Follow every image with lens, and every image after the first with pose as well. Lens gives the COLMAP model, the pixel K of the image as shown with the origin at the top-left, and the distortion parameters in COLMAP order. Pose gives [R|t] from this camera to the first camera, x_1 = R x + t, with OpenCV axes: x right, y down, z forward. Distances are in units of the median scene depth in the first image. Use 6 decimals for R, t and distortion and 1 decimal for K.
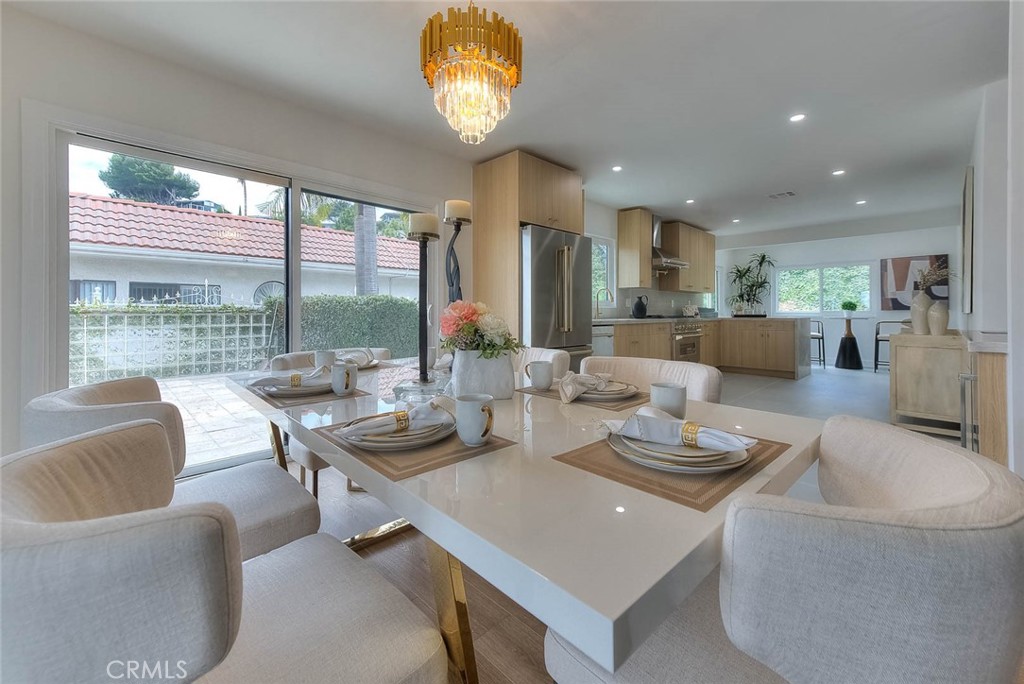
lens RADIAL K [[418.4, 0, 502.8], [0, 418.4, 309.6], [0, 0, 1]] dist [0.022528, -0.000006]
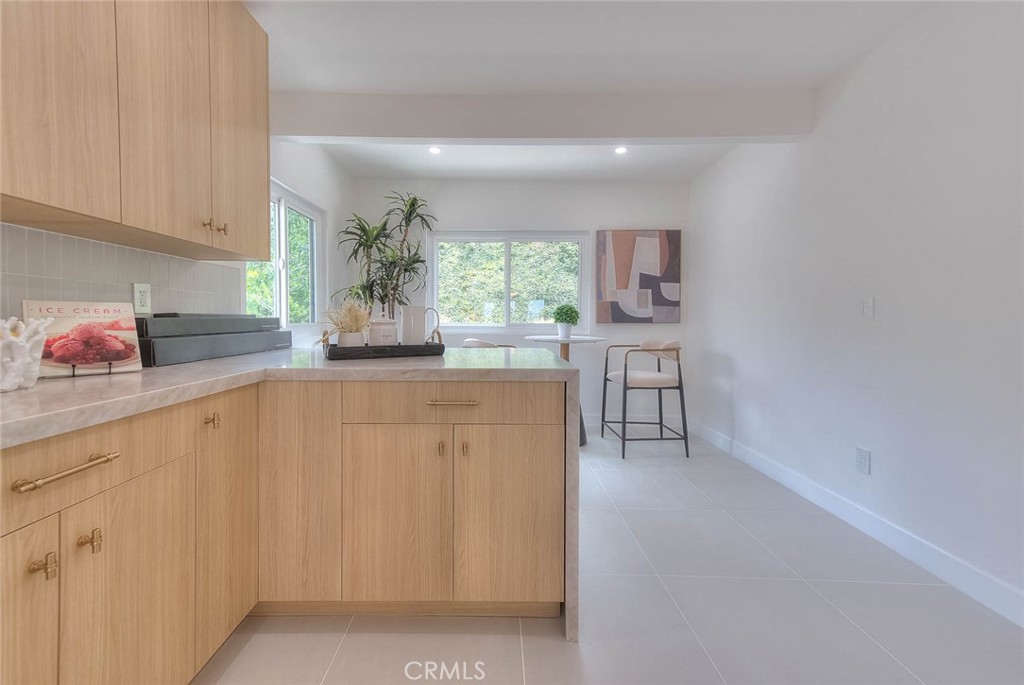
lens RADIAL K [[411.6, 0, 511.2], [0, 411.6, 321.9], [0, 0, 1]] dist [0.002960, 0.000254]
pose [[0.675418, -0.003088, 0.737429, 0.423792], [-0.010567, 0.999848, 0.013865, -0.006435], [-0.737359, -0.017157, 0.675283, 0.727872]]
